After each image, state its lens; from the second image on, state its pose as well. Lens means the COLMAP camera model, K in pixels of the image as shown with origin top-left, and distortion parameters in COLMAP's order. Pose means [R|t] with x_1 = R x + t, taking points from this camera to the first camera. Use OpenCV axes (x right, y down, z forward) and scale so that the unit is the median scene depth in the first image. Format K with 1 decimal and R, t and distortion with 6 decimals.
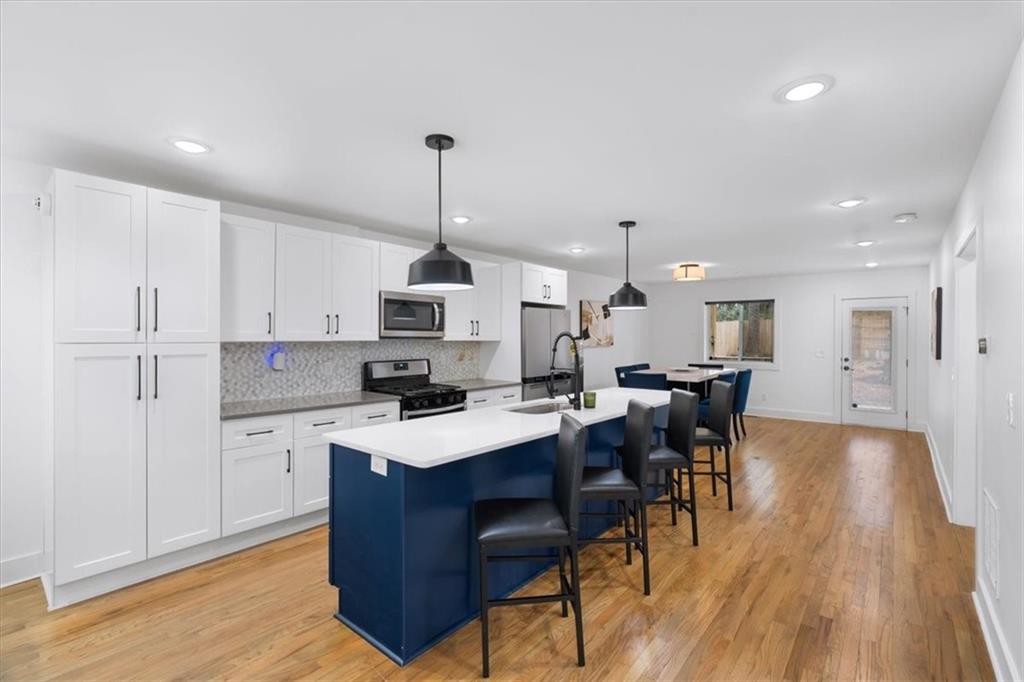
lens RADIAL K [[465.9, 0, 516.2], [0, 465.9, 337.7], [0, 0, 1]] dist [0.001825, 0.003097]
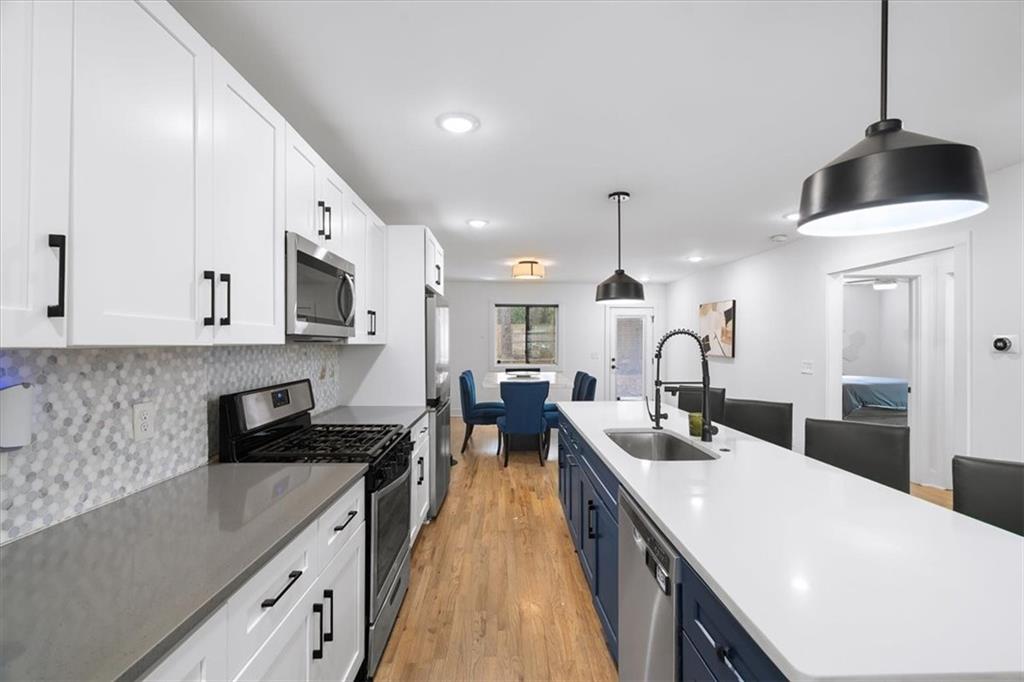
lens RADIAL K [[465.9, 0, 513.9], [0, 465.9, 347.8], [0, 0, 1]] dist [0.001825, 0.003097]
pose [[0.740800, -0.010015, 0.671651, -0.438204], [0.002253, 0.999920, 0.012425, 0.004885], [-0.671722, -0.007691, 0.740763, 0.539667]]
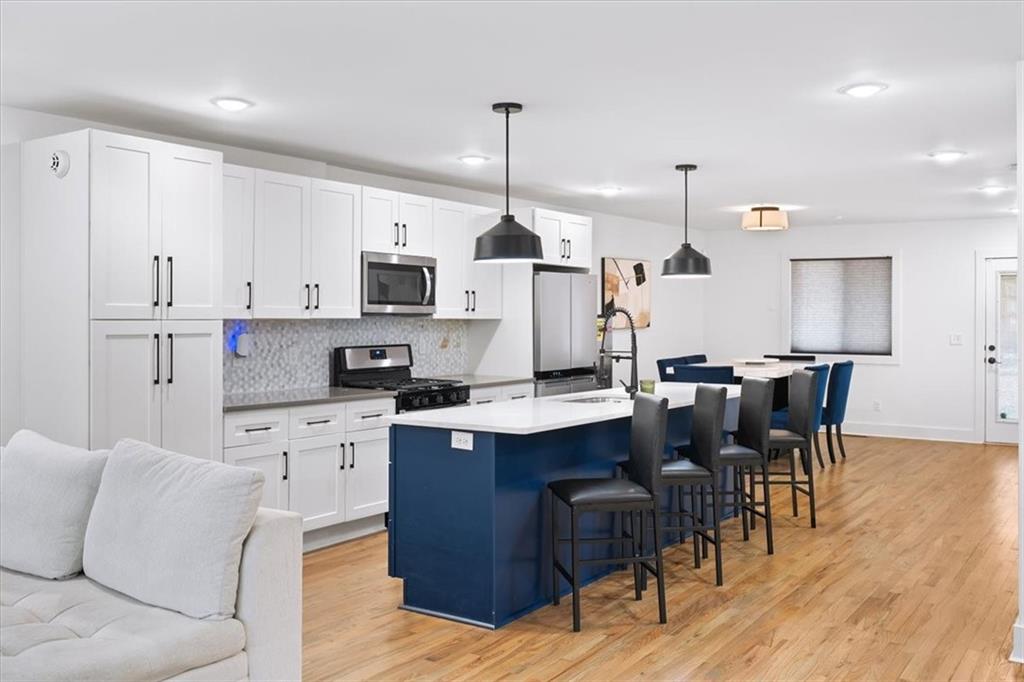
lens RADIAL K [[960.4, 0, 510.6], [0, 960.4, 310.6], [0, 0, 1]] dist [0.018325, 0.000000]
pose [[0.995633, 0.001514, 0.093344, -0.202911], [-0.001019, 0.999985, -0.005355, 0.001908], [-0.093351, 0.005237, 0.995619, -0.567863]]
